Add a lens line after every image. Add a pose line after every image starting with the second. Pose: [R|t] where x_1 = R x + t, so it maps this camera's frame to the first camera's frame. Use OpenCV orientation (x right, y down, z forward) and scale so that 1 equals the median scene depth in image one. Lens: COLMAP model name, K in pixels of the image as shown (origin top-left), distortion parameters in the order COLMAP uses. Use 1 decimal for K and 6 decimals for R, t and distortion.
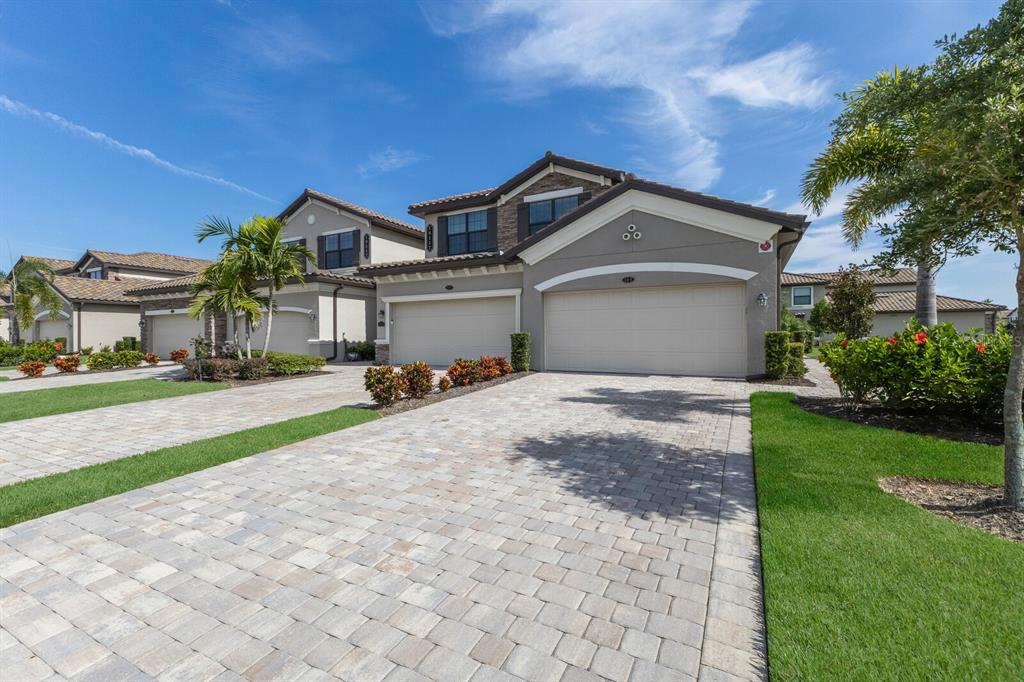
lens RADIAL K [[455.7, 0, 505.3], [0, 455.7, 338.8], [0, 0, 1]] dist [0.022041, -0.000792]
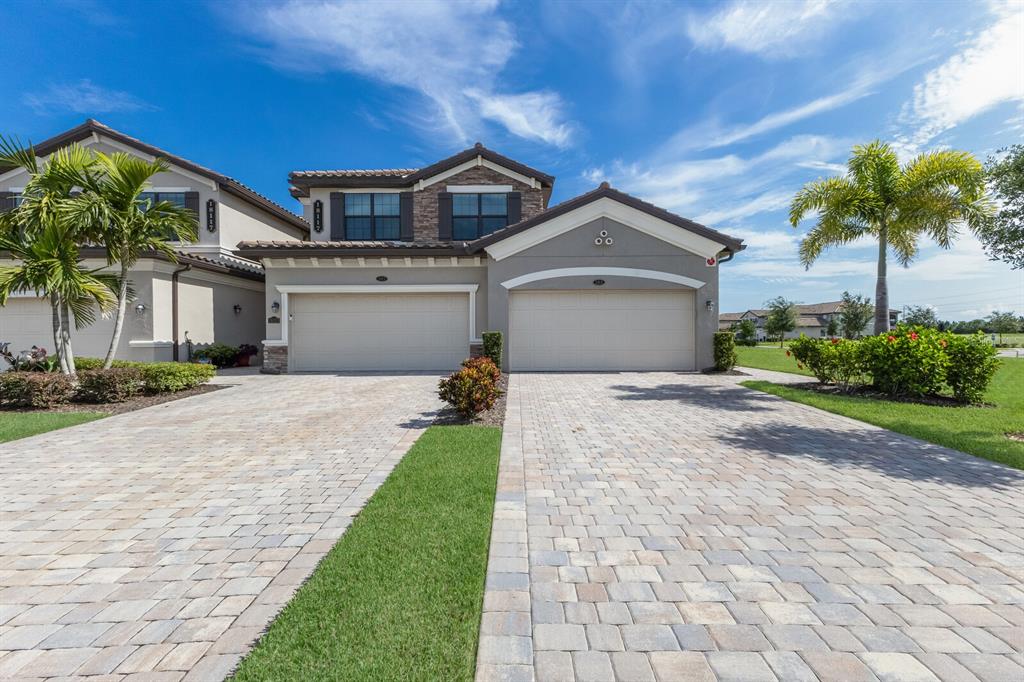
lens RADIAL K [[455.7, 0, 509.9], [0, 455.7, 343.4], [0, 0, 1]] dist [0.022041, -0.000792]
pose [[0.875105, -0.007151, 0.483880, -0.274170], [0.002938, 0.999951, 0.009464, 0.000714], [-0.483924, -0.006861, 0.875083, 0.113563]]
